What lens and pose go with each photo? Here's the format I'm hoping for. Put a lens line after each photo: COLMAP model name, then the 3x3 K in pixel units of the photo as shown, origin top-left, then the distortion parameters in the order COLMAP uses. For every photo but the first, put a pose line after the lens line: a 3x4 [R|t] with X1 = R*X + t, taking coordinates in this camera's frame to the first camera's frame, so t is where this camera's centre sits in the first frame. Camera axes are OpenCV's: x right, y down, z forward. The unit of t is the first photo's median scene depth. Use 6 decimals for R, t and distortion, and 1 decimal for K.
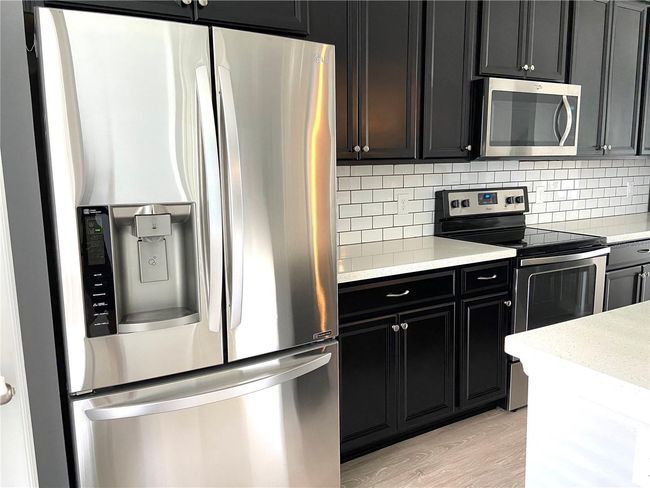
lens RADIAL K [[487.7, 0, 325.0], [0, 487.7, 244.0], [0, 0, 1]] dist [0.071997, -0.000453]
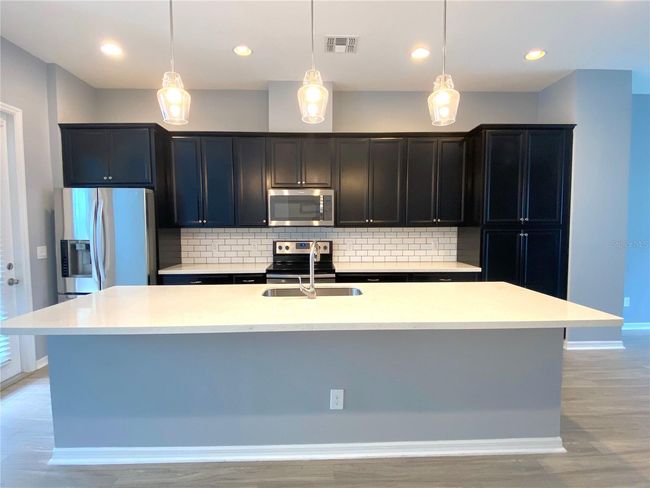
lens RADIAL K [[322.7, 0, 325.0], [0, 322.7, 244.0], [0, 0, 1]] dist [0.000447, -0.000247]
pose [[0.880214, 0.043167, -0.472610, 1.073752], [-0.083982, 0.994306, -0.065595, -0.025237], [0.467087, 0.097429, 0.878827, -0.085492]]
